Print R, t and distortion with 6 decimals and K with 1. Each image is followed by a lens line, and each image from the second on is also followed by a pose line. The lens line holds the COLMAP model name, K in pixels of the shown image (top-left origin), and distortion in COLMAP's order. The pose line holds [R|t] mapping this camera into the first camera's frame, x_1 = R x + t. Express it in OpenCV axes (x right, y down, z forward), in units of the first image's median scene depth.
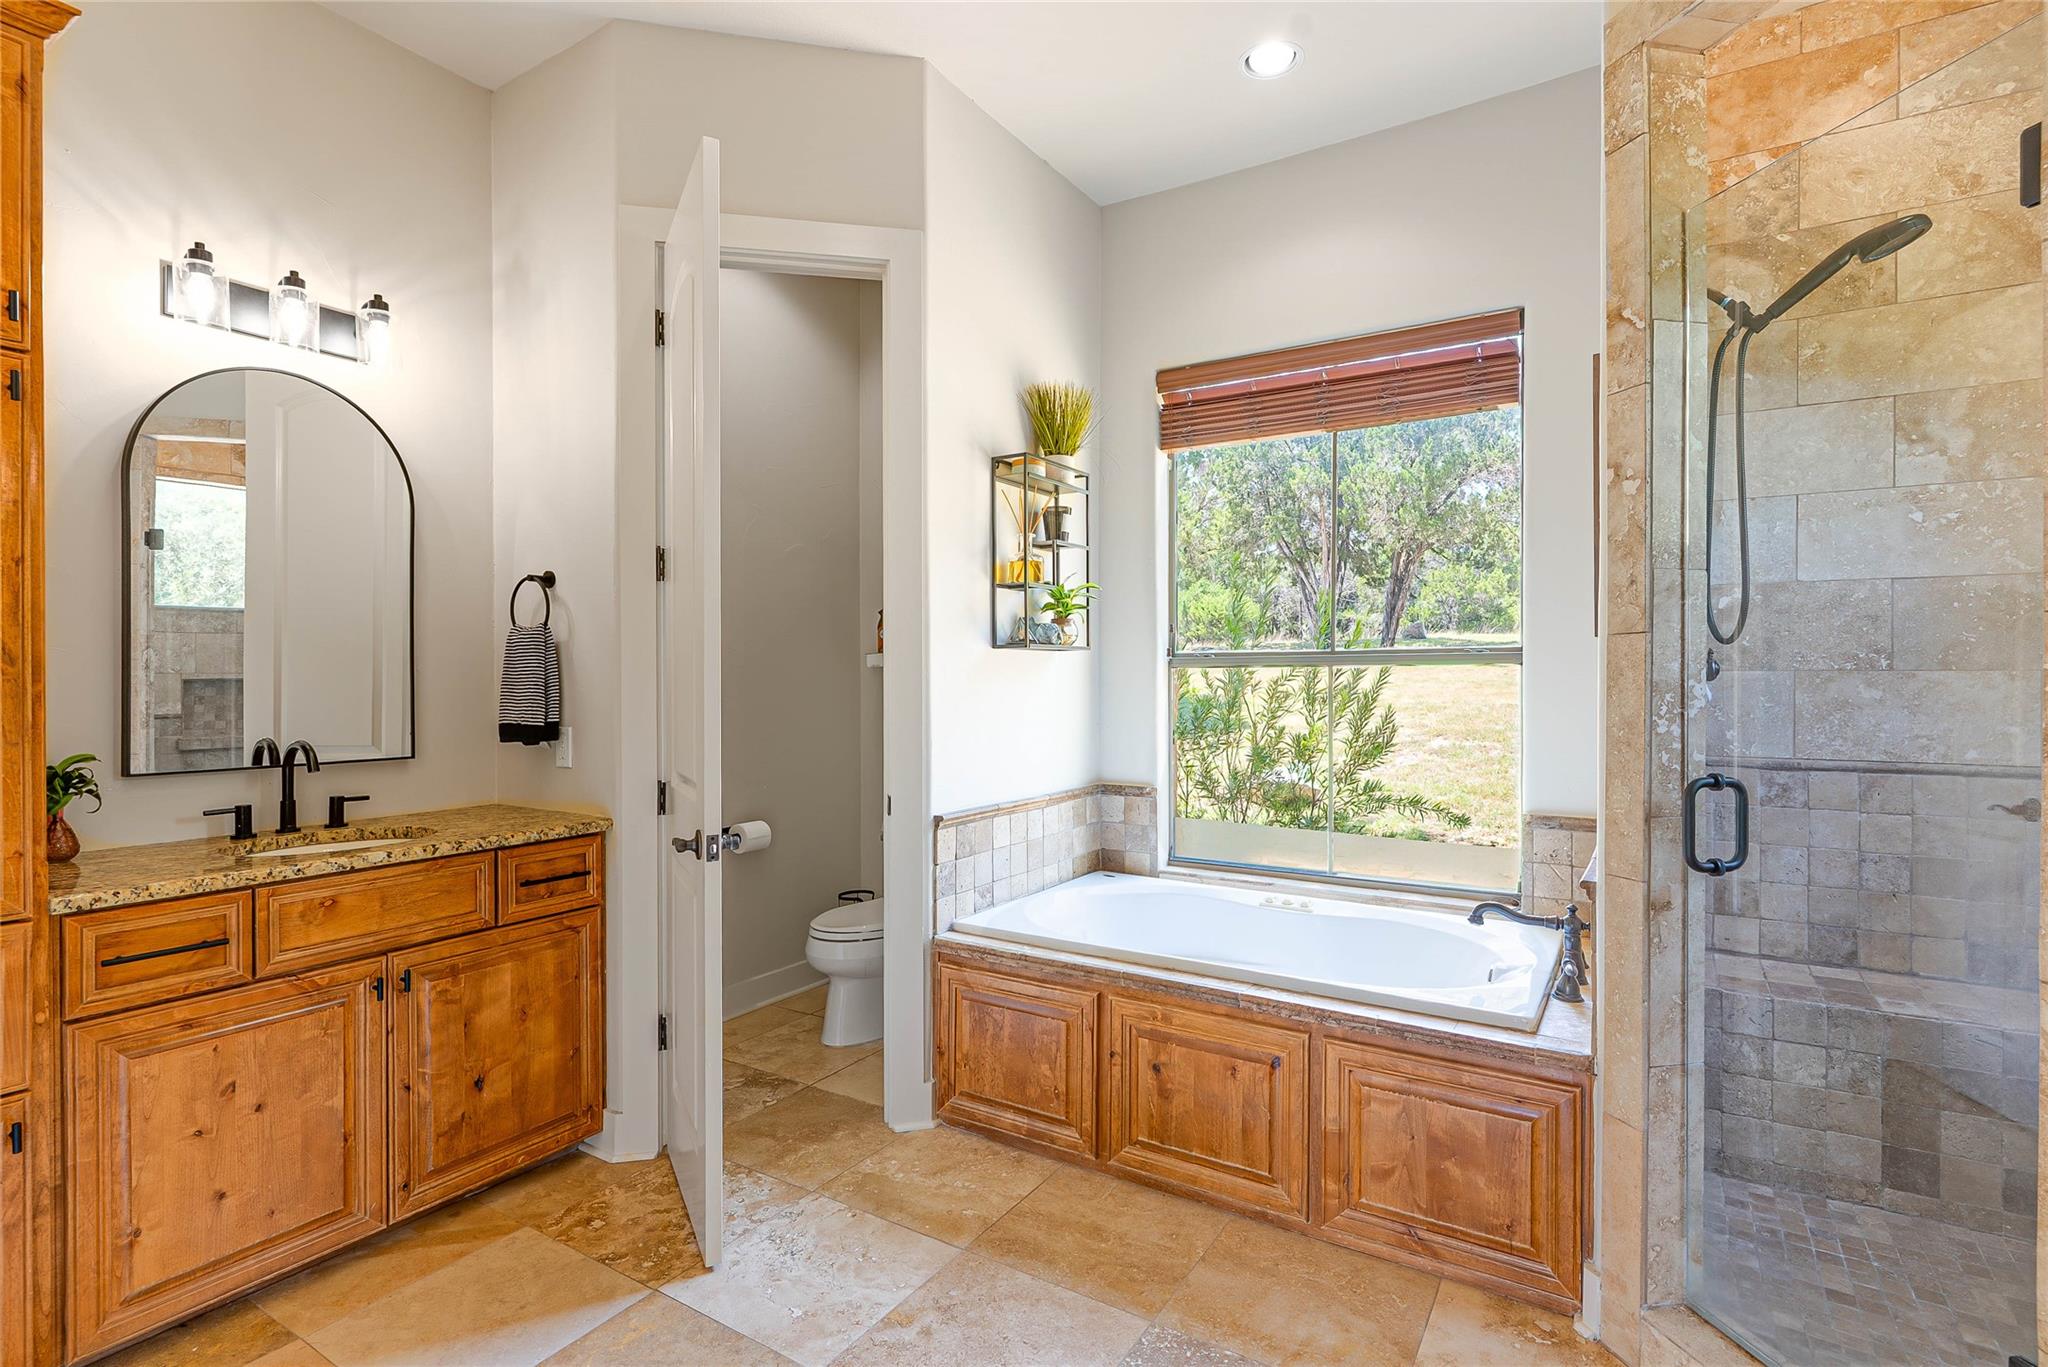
lens RADIAL K [[989.2, 0, 1016.3], [0, 989.2, 680.5], [0, 0, 1]] dist [0.007411, -0.003197]
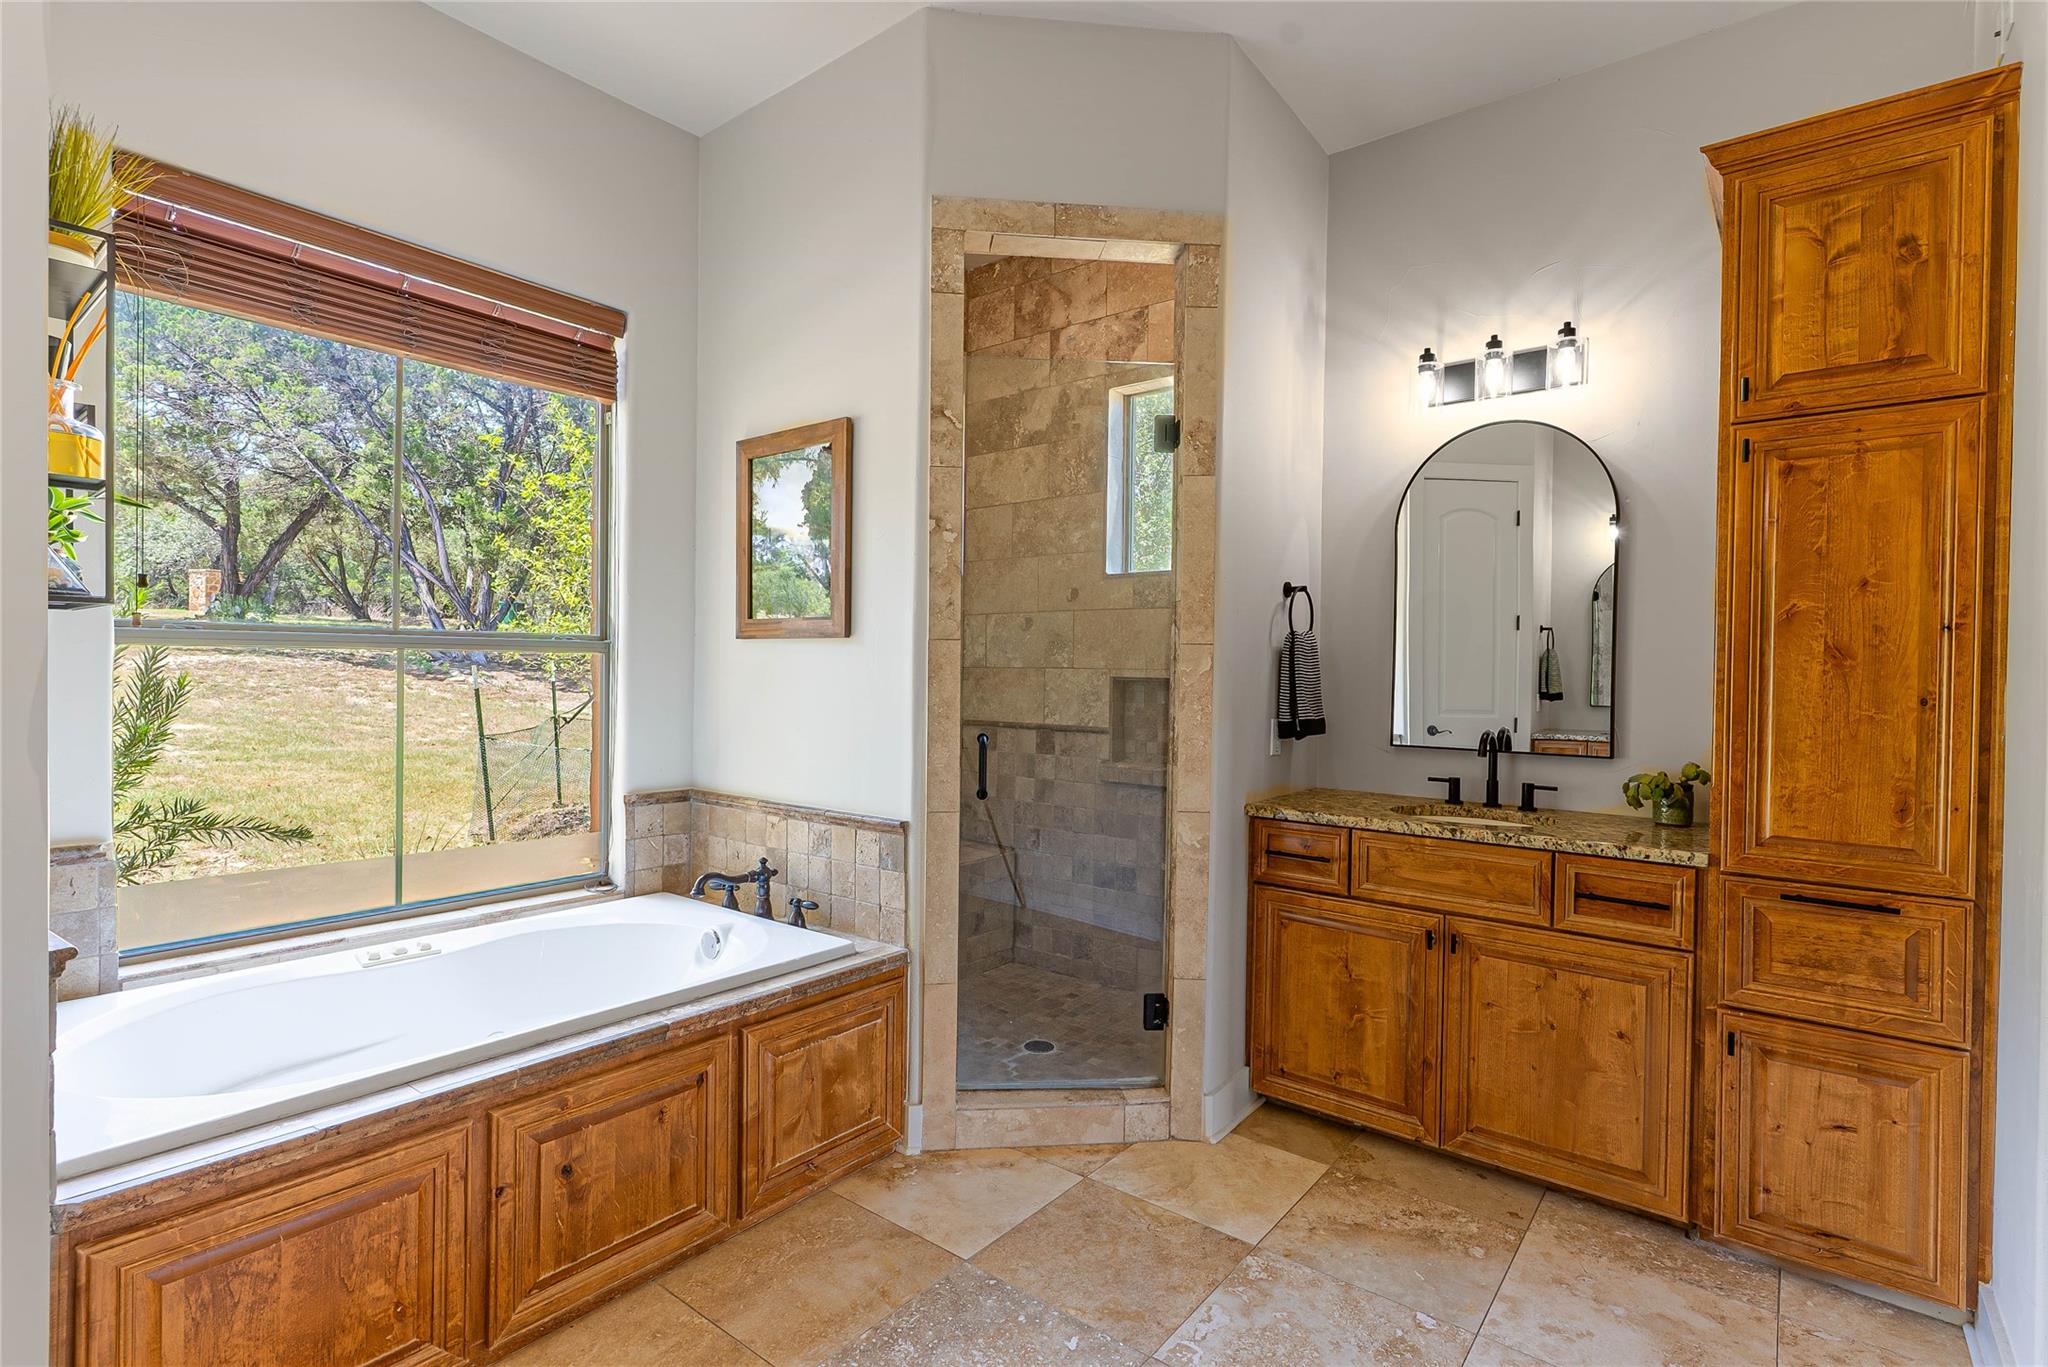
lens RADIAL K [[989.2, 0, 1015.4], [0, 989.2, 680.2], [0, 0, 1]] dist [0.007411, -0.003197]
pose [[0.093449, -0.008321, 0.995589, -0.593359], [-0.010193, 0.999905, 0.009314, -0.002479], [-0.995572, -0.011018, 0.093356, 0.580557]]
